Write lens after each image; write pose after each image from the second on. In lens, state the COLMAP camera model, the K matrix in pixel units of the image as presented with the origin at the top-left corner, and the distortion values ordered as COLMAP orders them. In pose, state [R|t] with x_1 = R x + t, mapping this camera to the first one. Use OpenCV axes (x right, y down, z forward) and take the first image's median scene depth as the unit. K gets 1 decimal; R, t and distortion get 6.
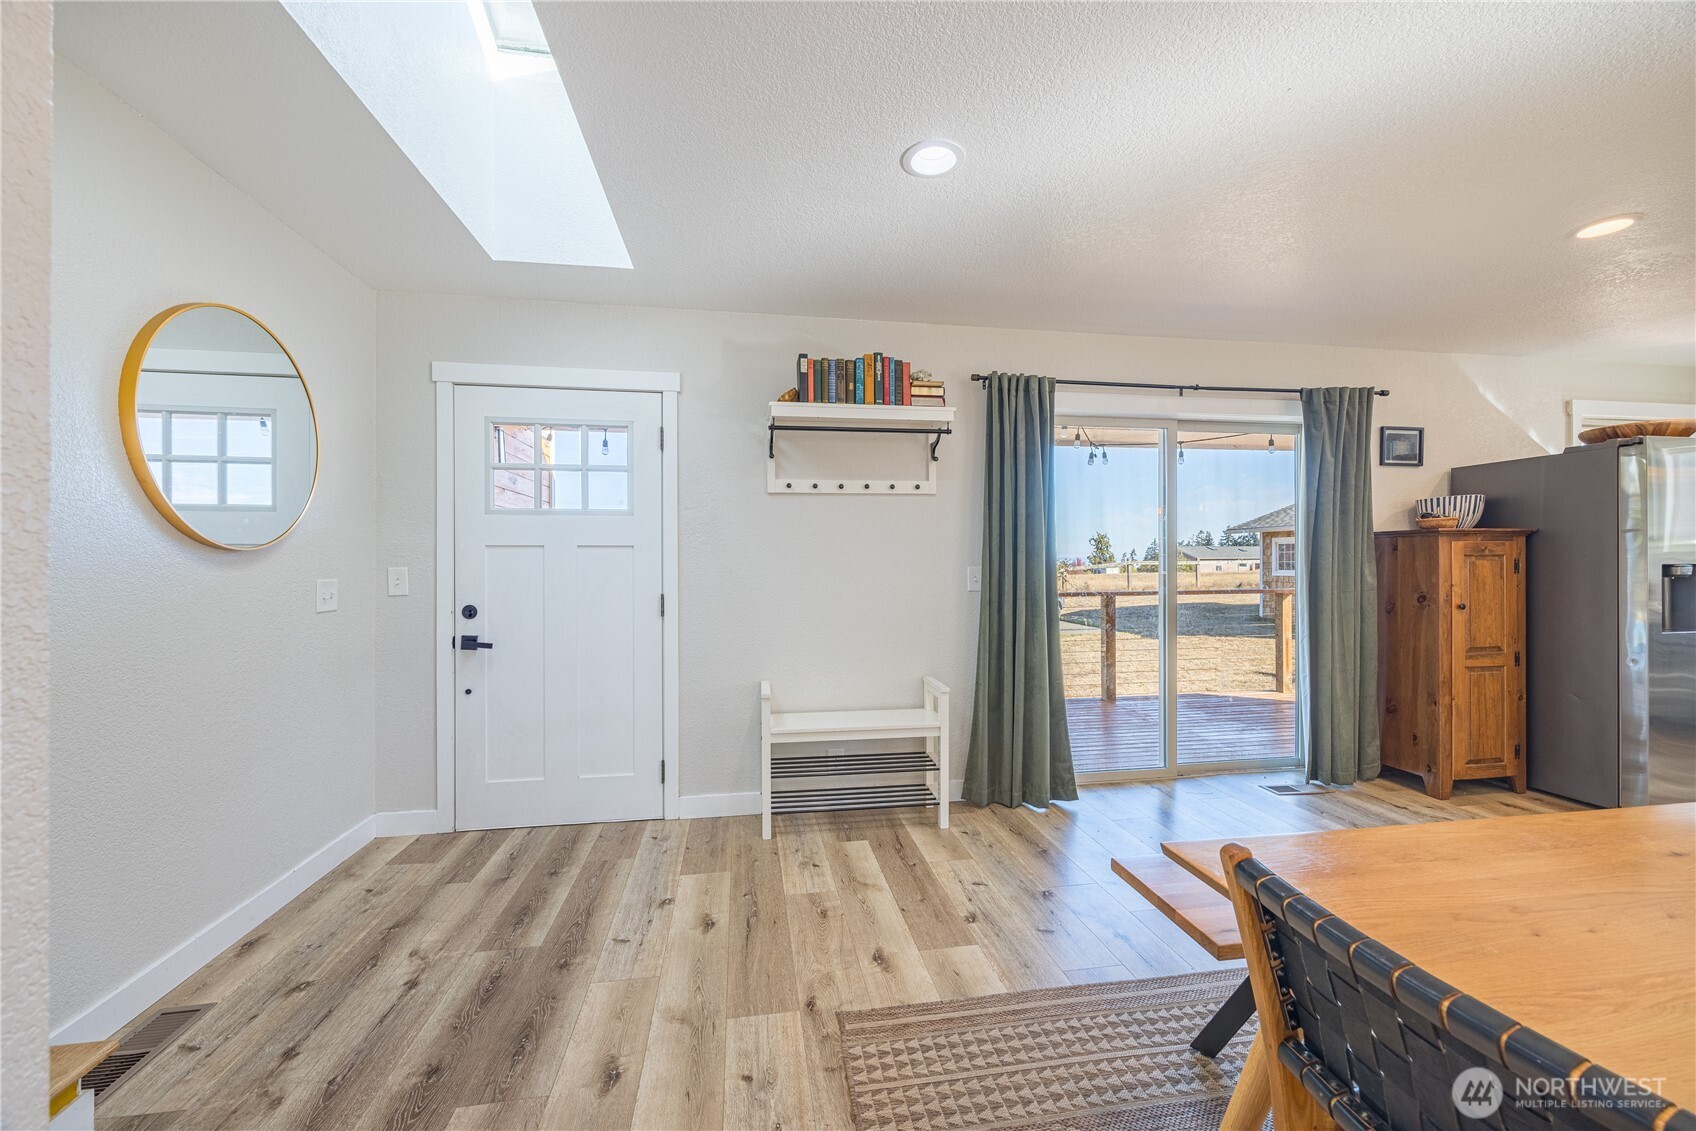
lens RADIAL K [[646.1, 0, 852.7], [0, 646.1, 566.8], [0, 0, 1]] dist [-0.000389, 0.000041]
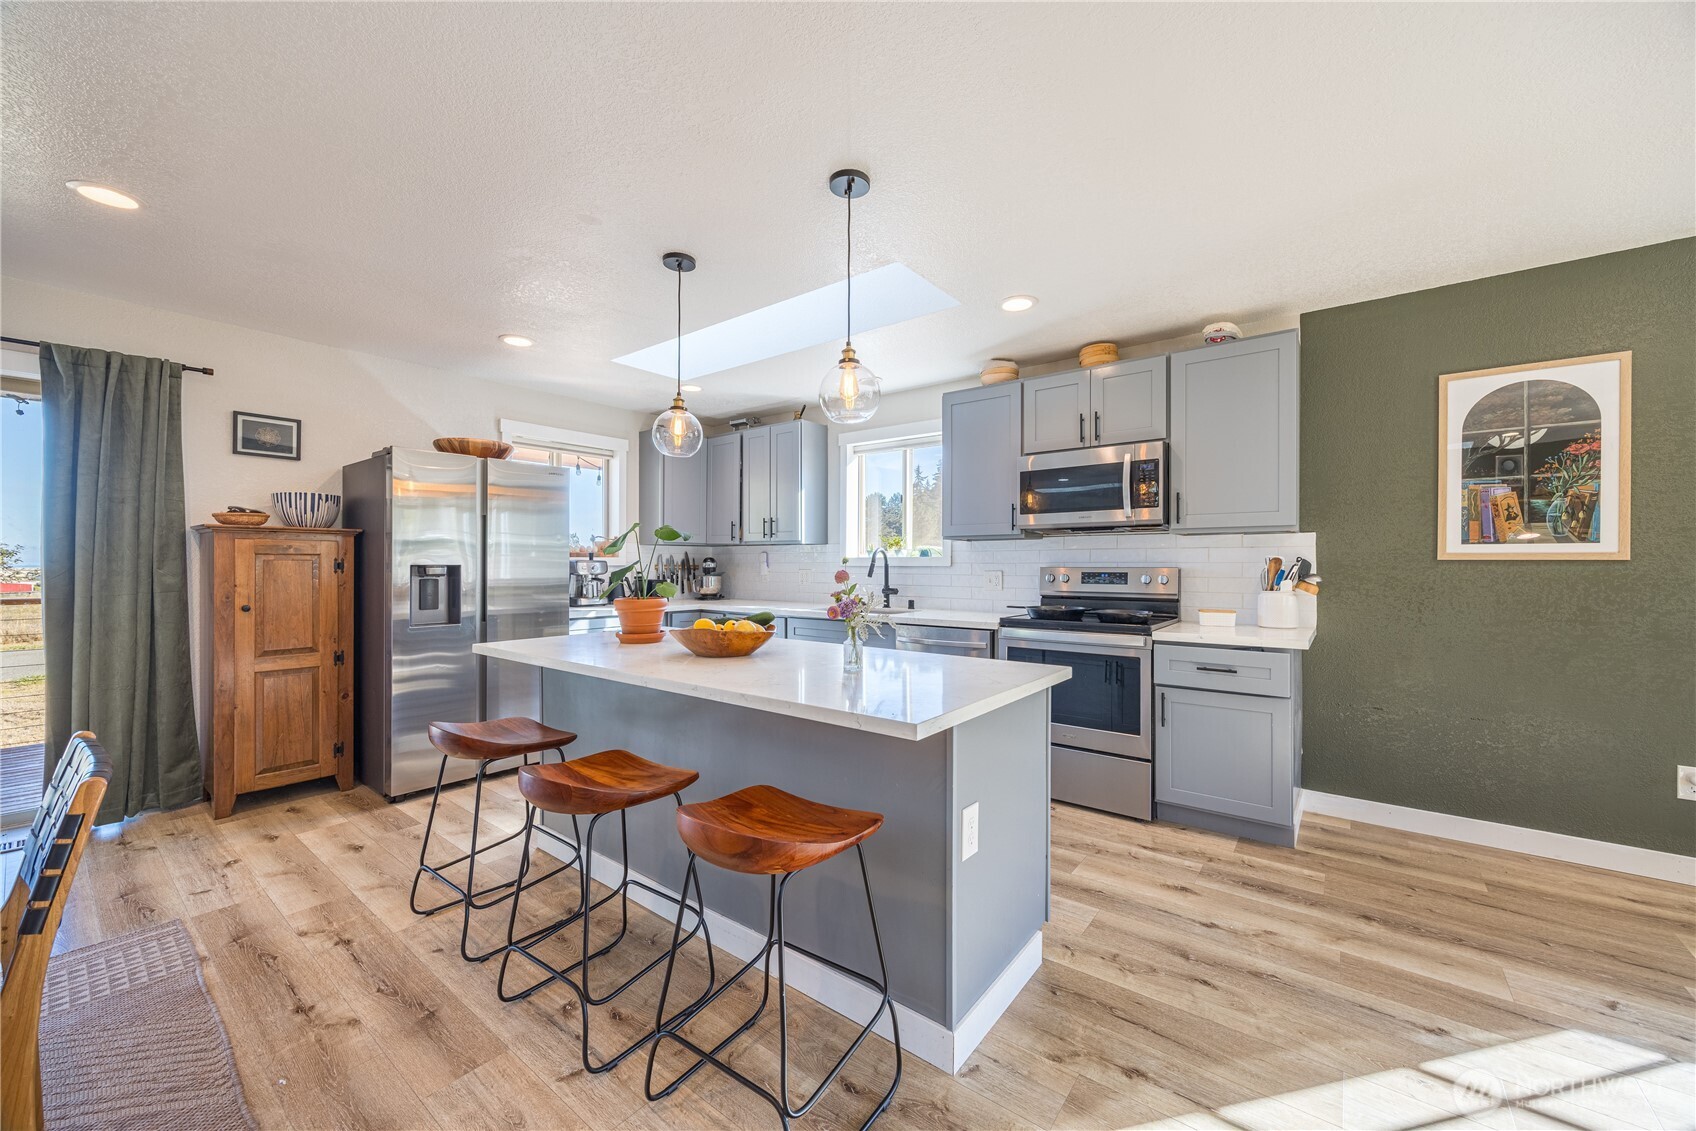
lens RADIAL K [[646.1, 0, 852.7], [0, 646.1, 566.8], [0, 0, 1]] dist [-0.000389, 0.000041]
pose [[0.728857, 0.007941, 0.684620, 0.909093], [-0.008514, 0.999961, -0.002535, -0.003761], [-0.684613, -0.003981, 0.728896, -0.278954]]
